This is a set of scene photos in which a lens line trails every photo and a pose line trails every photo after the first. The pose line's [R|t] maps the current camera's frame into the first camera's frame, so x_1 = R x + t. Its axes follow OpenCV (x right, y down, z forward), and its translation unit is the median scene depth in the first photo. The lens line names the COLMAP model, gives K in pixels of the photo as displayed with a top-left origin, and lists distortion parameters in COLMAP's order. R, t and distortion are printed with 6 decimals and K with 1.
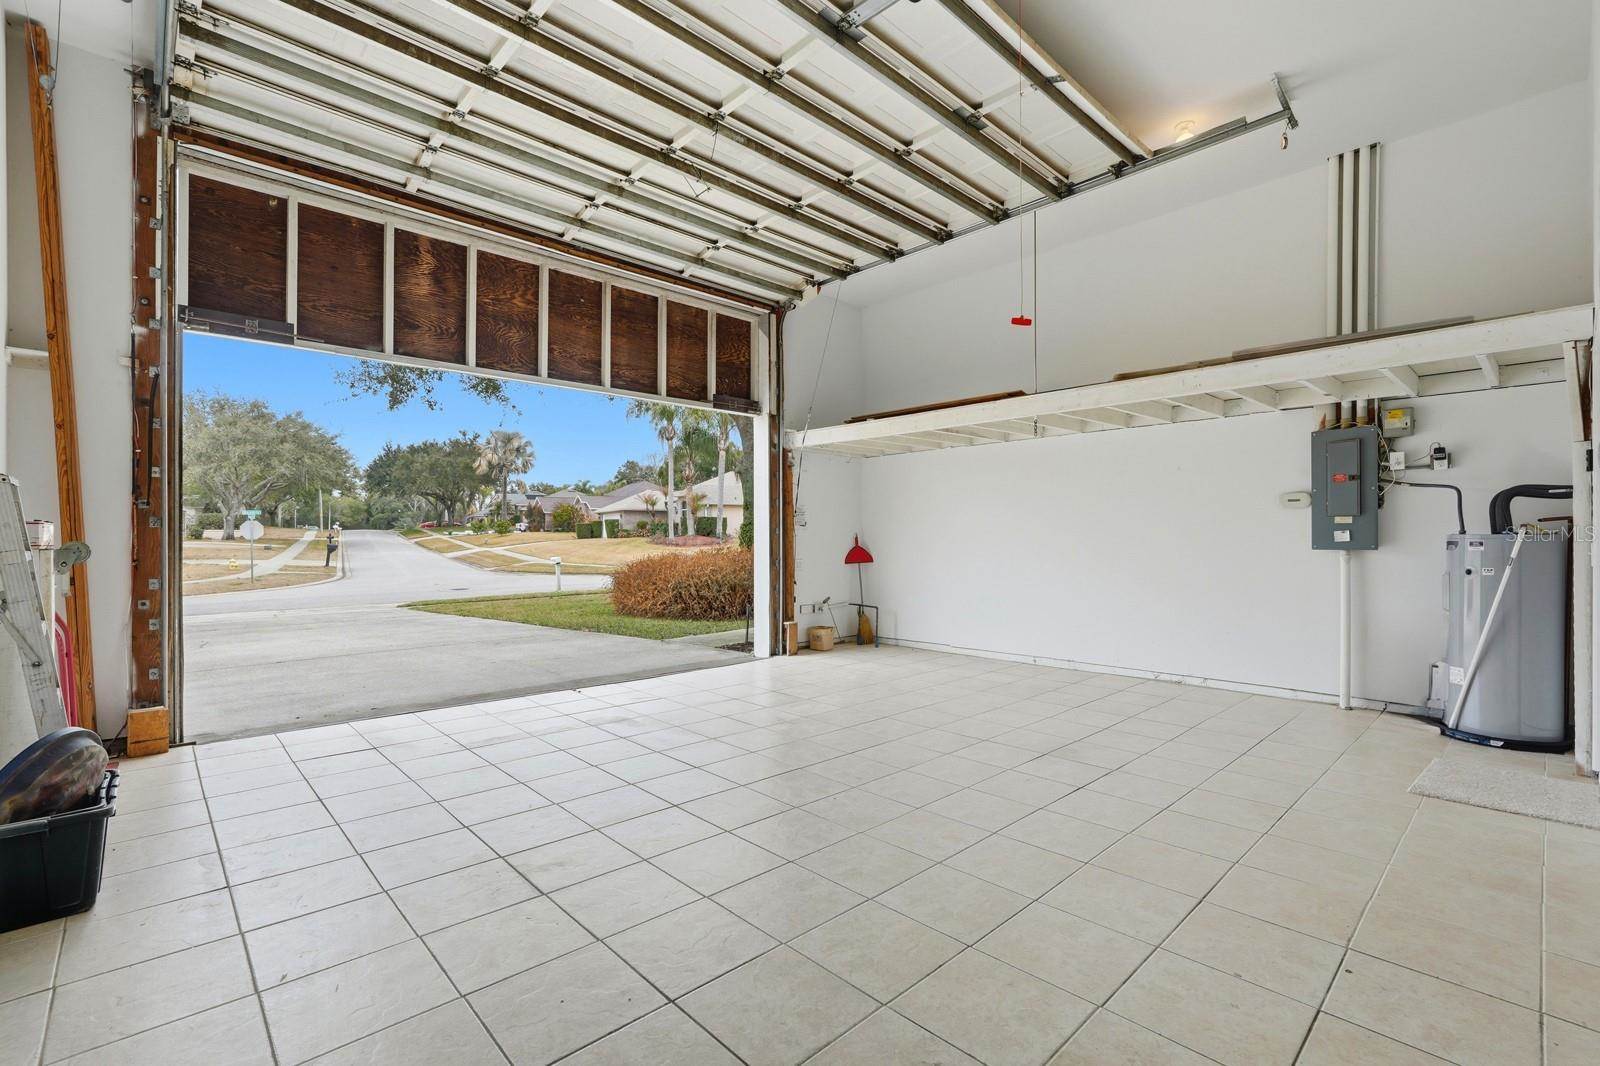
lens RADIAL K [[708.2, 0, 796.6], [0, 708.2, 542.3], [0, 0, 1]] dist [-0.016891, 0.006851]
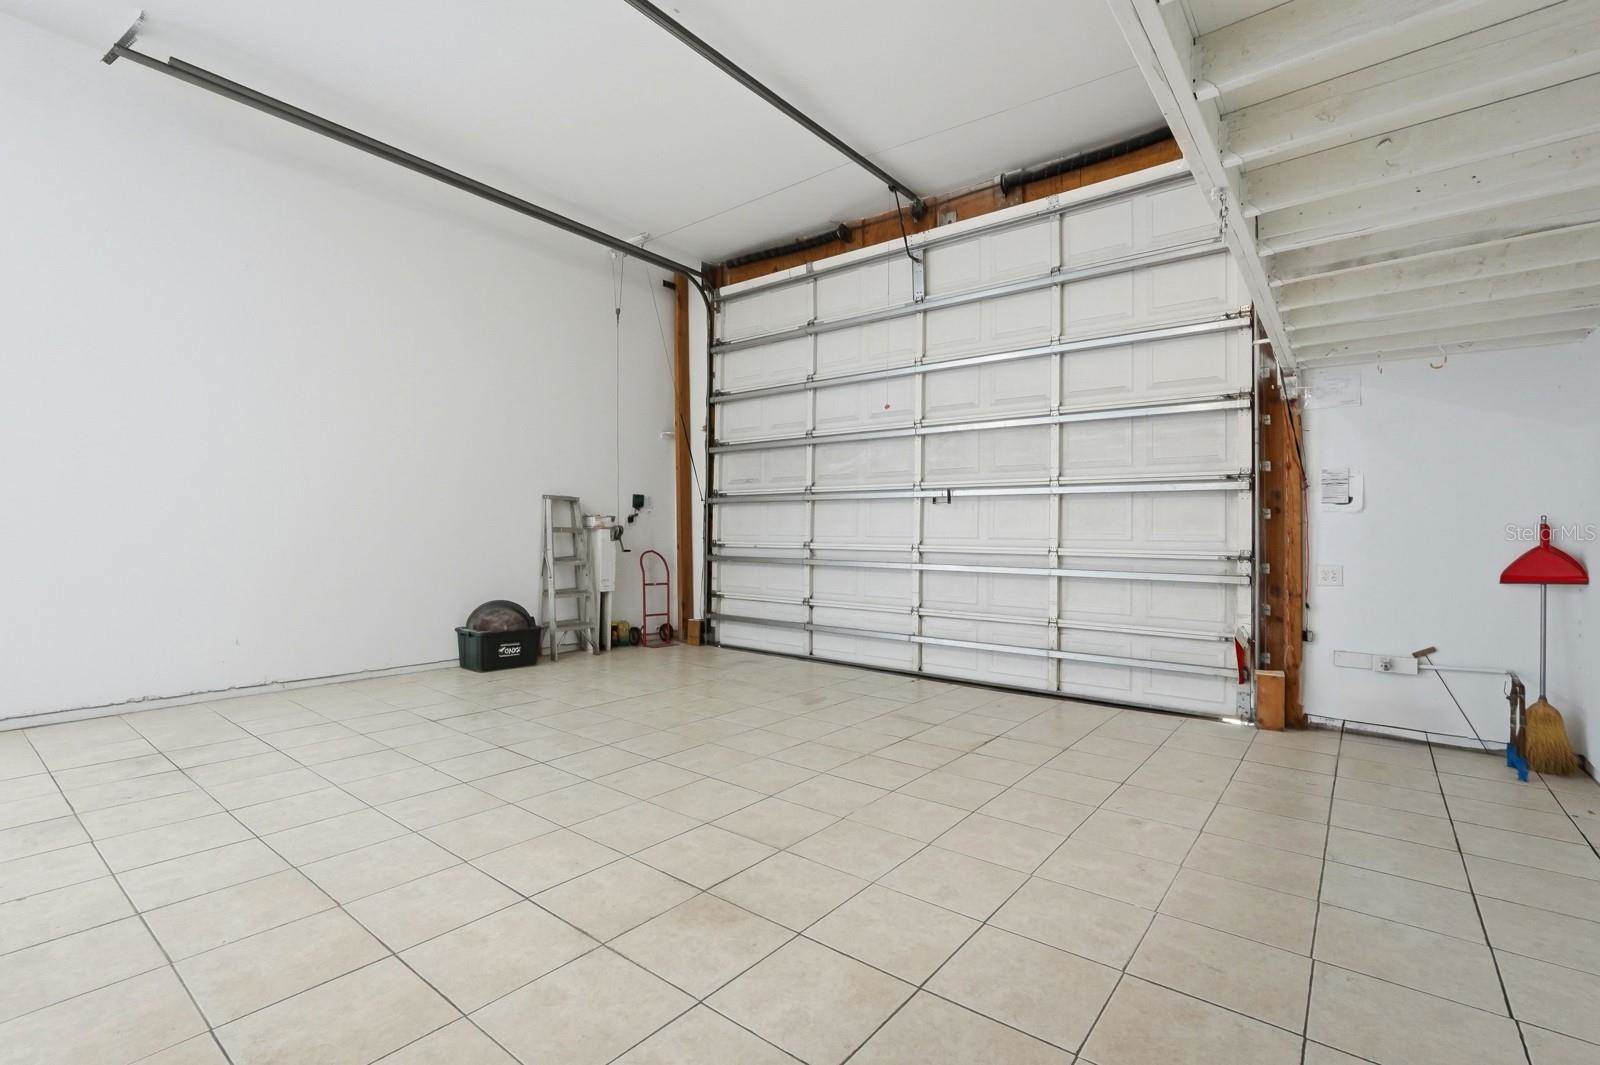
lens RADIAL K [[708.2, 0, 798.0], [0, 708.2, 539.5], [0, 0, 1]] dist [-0.016891, 0.006851]
pose [[0.154353, -0.002930, -0.988011, 0.896346], [-0.014463, 0.999882, -0.005225, 0.022789], [0.987910, 0.015096, 0.154293, 0.959395]]
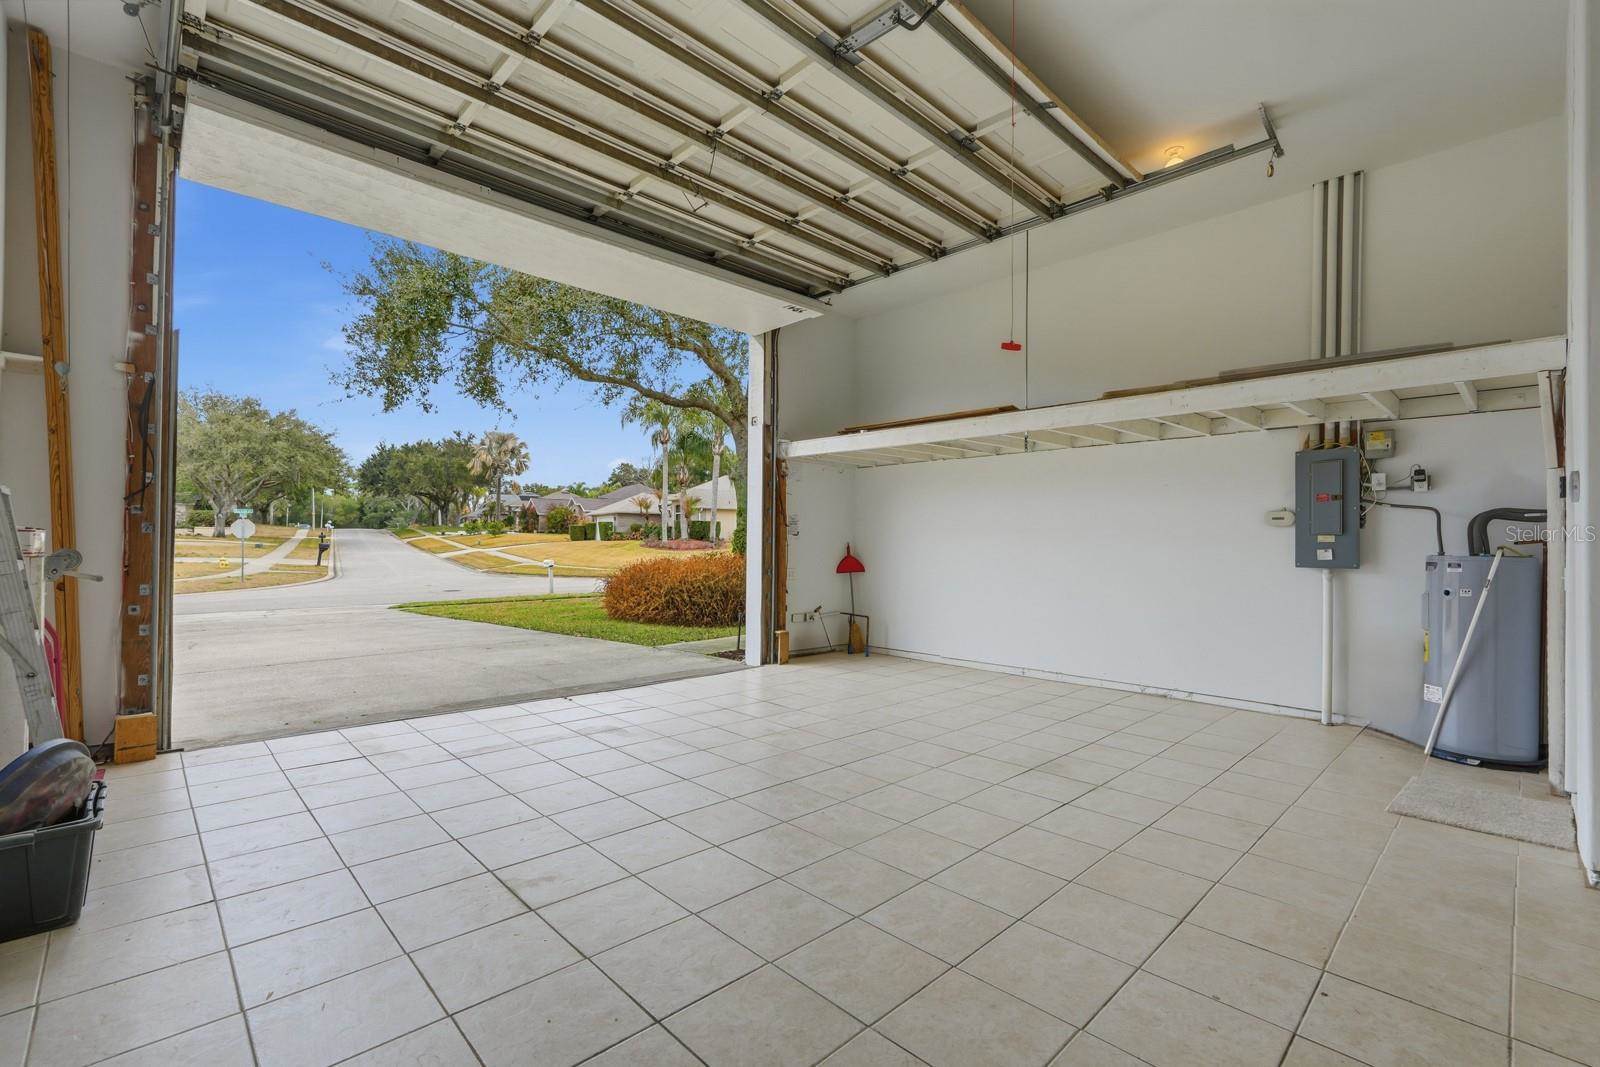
lens RADIAL K [[708.2, 0, 798.9], [0, 708.2, 529.8], [0, 0, 1]] dist [-0.016891, 0.006851]
pose [[0.999851, 0.012654, 0.011782, 0.002136], [-0.012535, 0.999870, -0.010111, -0.027093], [-0.011908, 0.009961, 0.999879, -0.010217]]
